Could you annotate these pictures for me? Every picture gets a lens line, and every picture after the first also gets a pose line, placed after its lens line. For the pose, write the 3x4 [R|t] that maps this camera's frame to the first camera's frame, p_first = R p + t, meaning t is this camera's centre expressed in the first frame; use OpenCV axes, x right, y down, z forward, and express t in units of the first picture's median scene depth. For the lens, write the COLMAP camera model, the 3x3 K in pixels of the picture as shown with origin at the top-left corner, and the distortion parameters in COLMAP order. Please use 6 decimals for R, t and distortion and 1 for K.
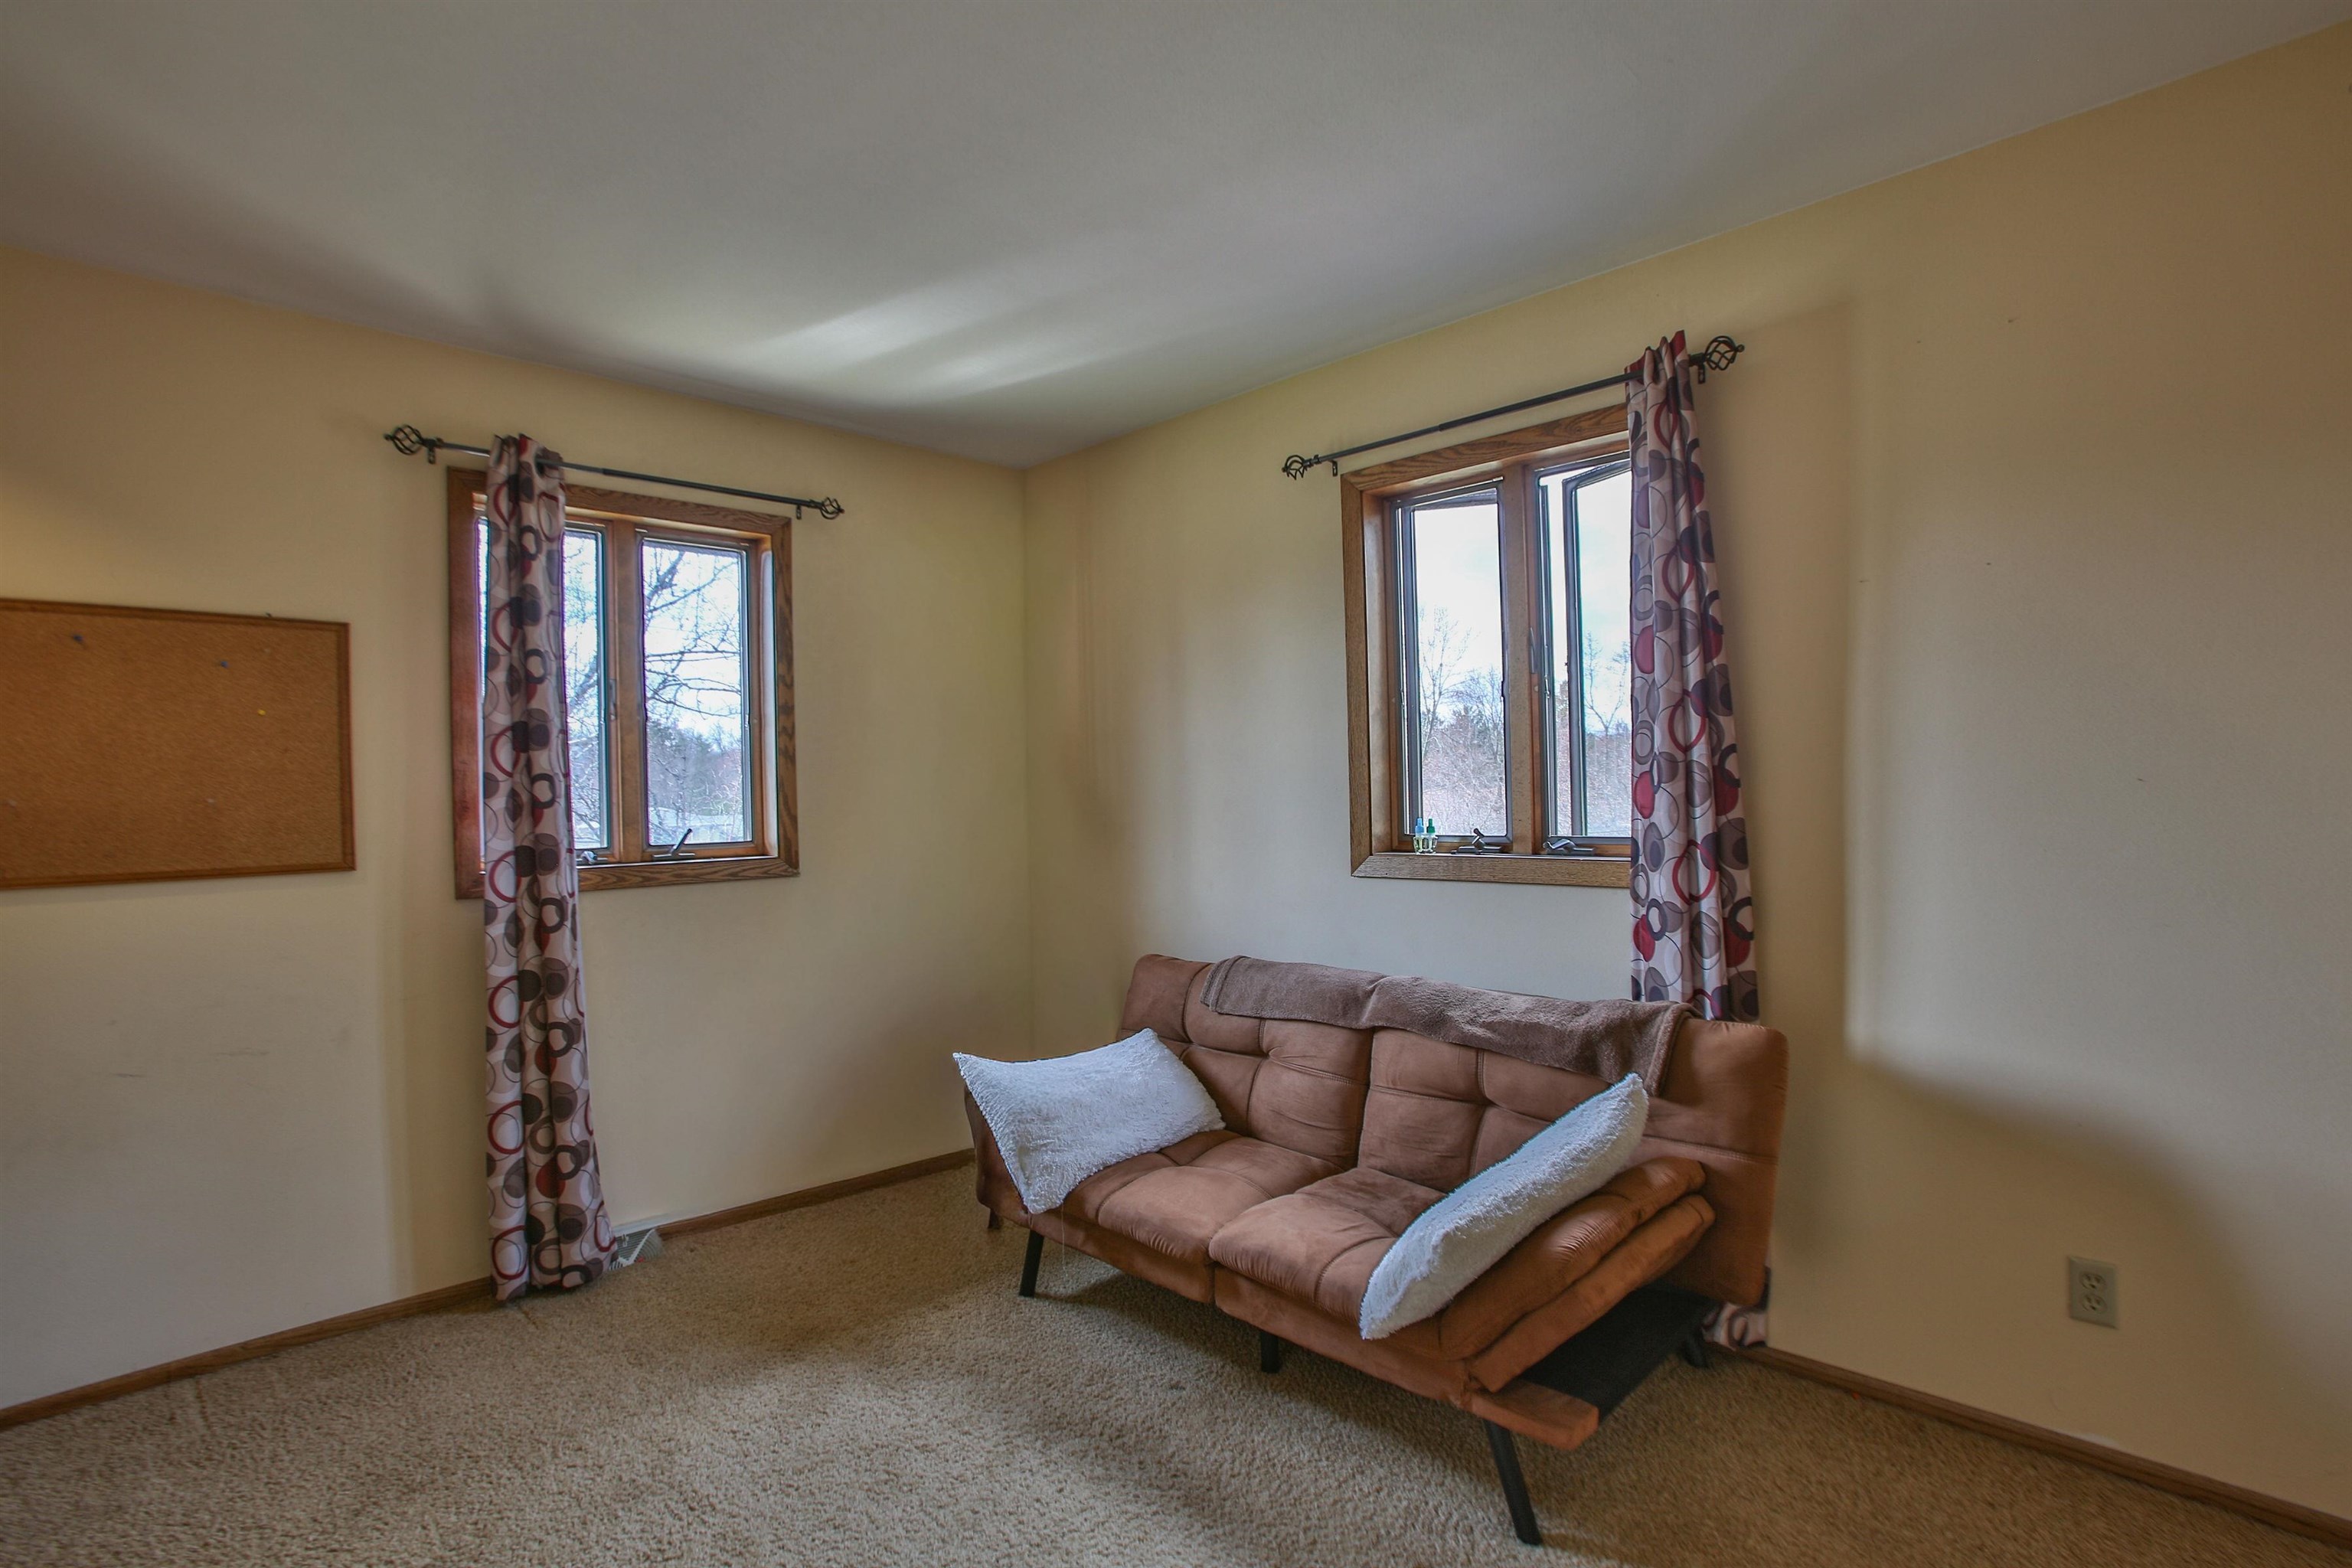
lens RADIAL K [[1133.3, 0, 1162.3], [0, 1133.3, 790.2], [0, 0, 1]] dist [-0.067033, 0.023024]
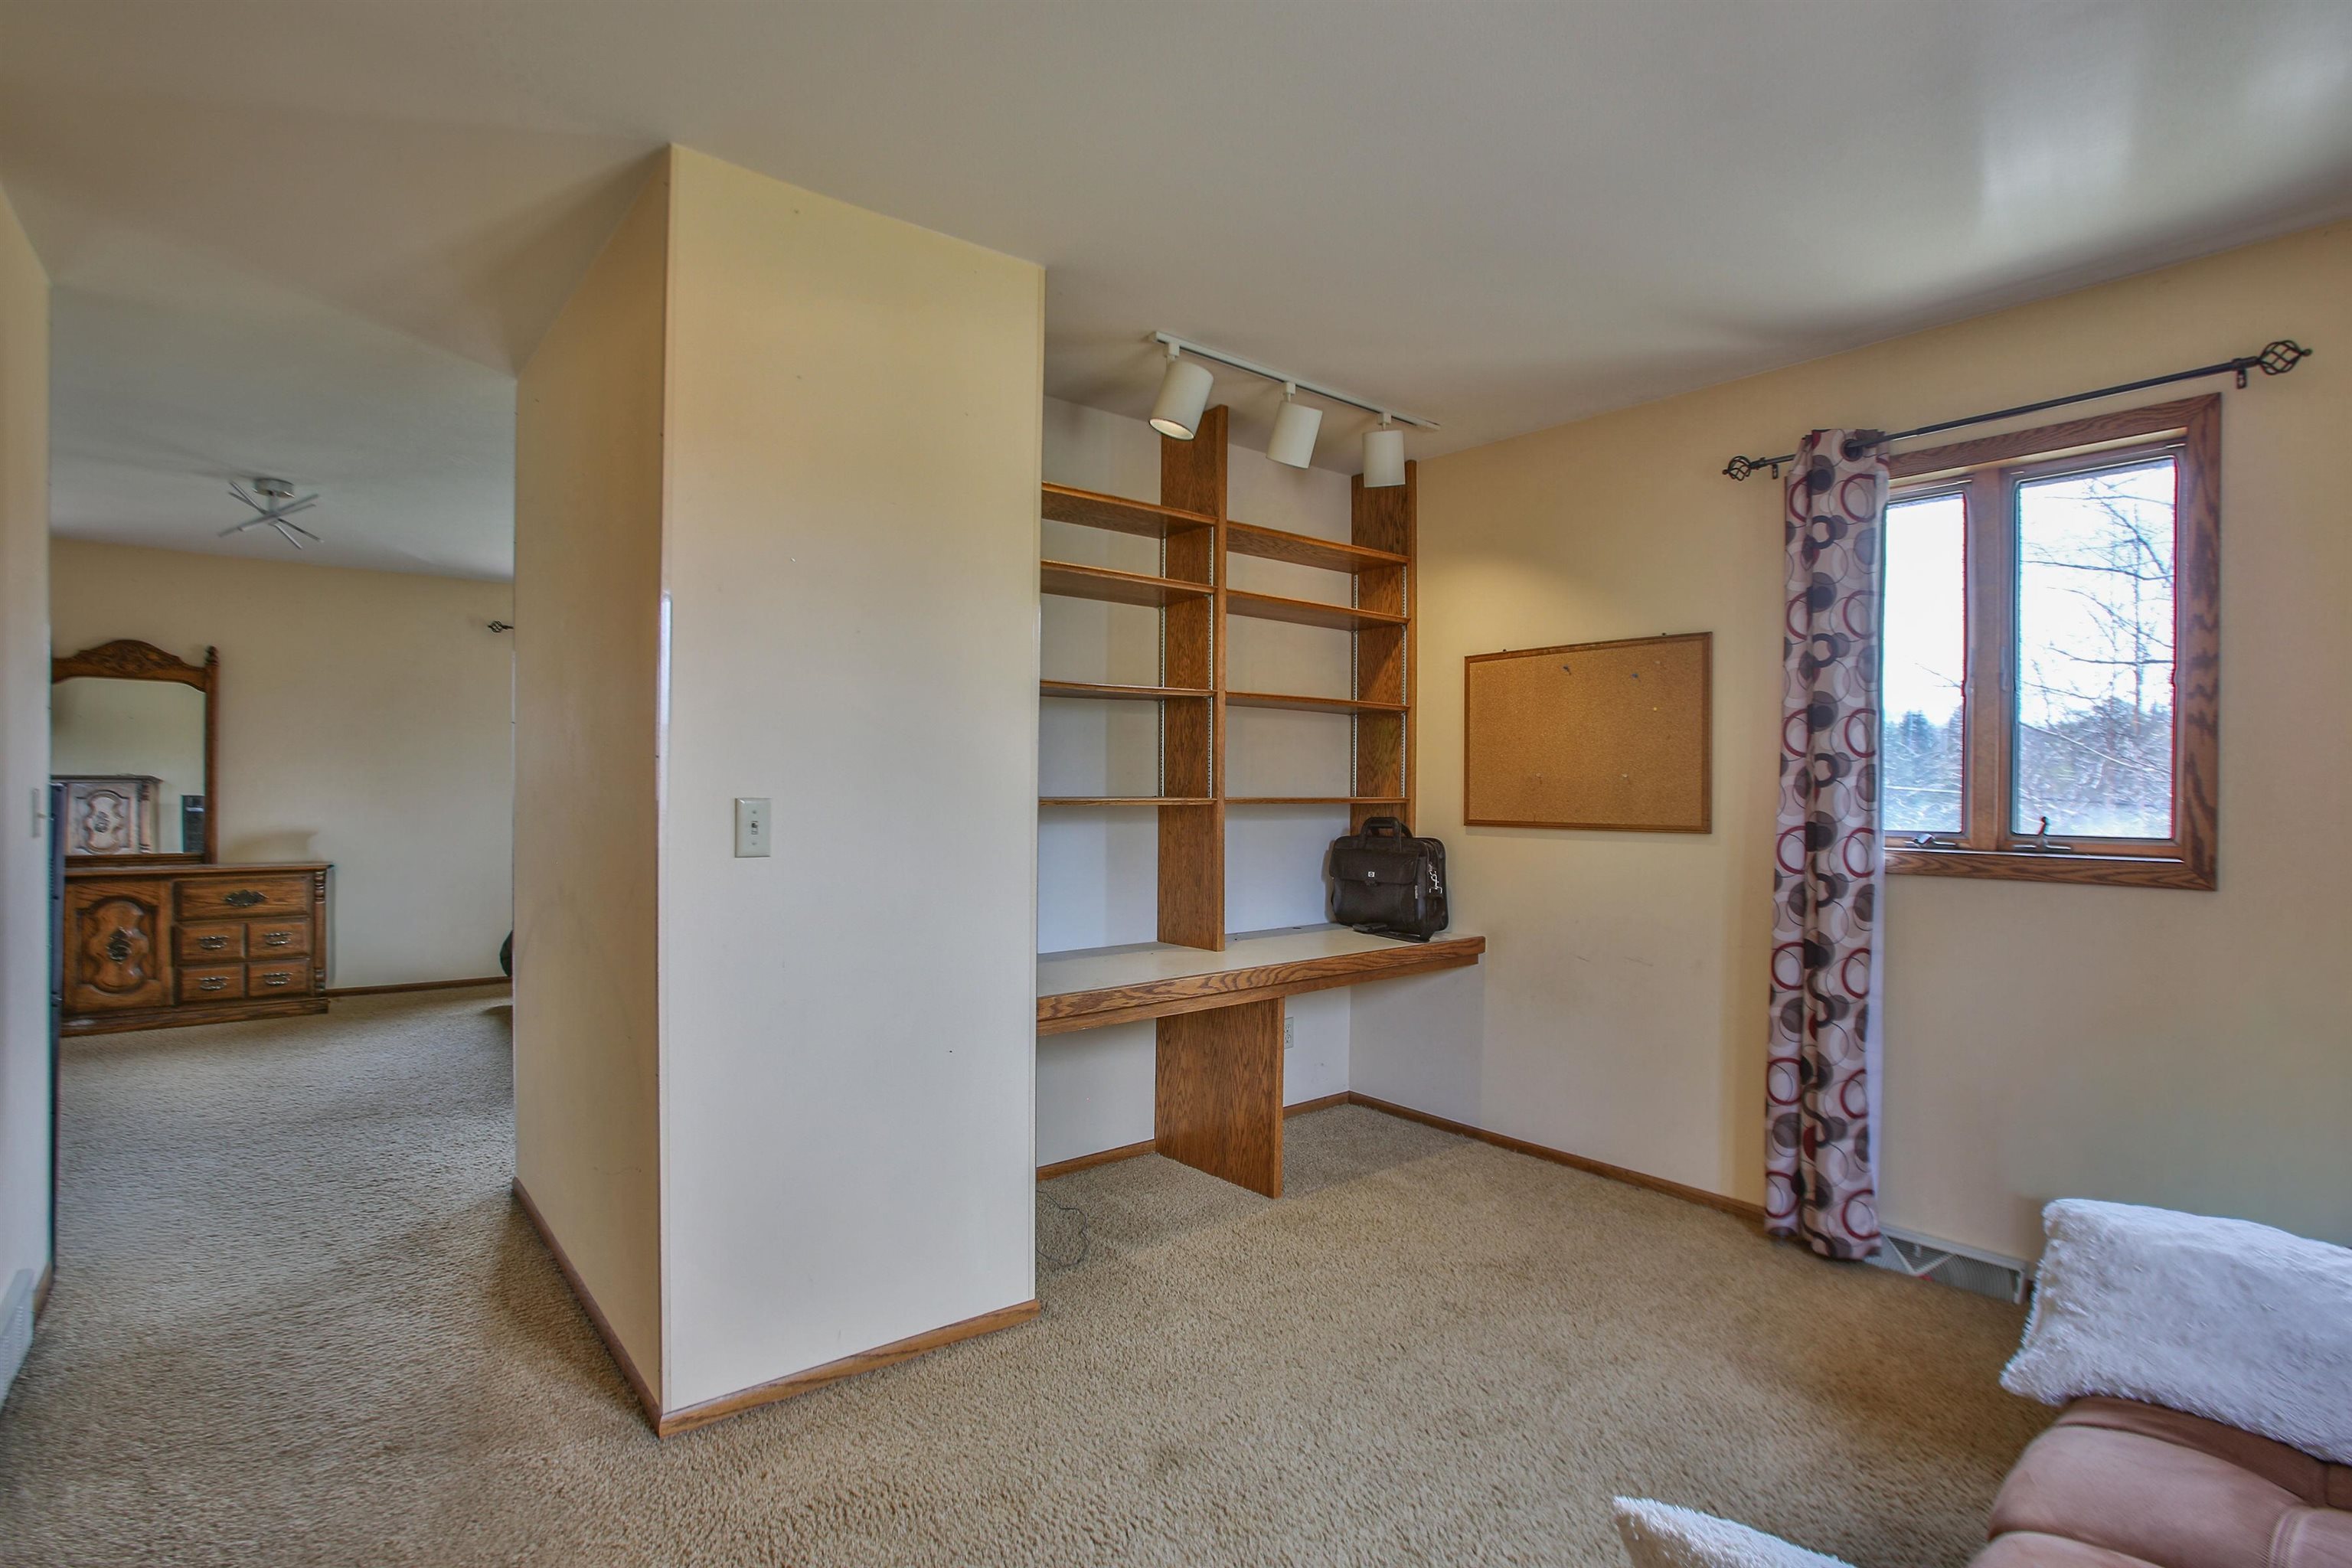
lens RADIAL K [[1133.3, 0, 1161.6], [0, 1133.3, 786.7], [0, 0, 1]] dist [-0.067033, 0.023024]
pose [[-0.096577, 0.024847, -0.995015, 0.534553], [0.000429, 0.999689, 0.024922, -0.010106], [0.995325, 0.001980, -0.096558, 0.487644]]
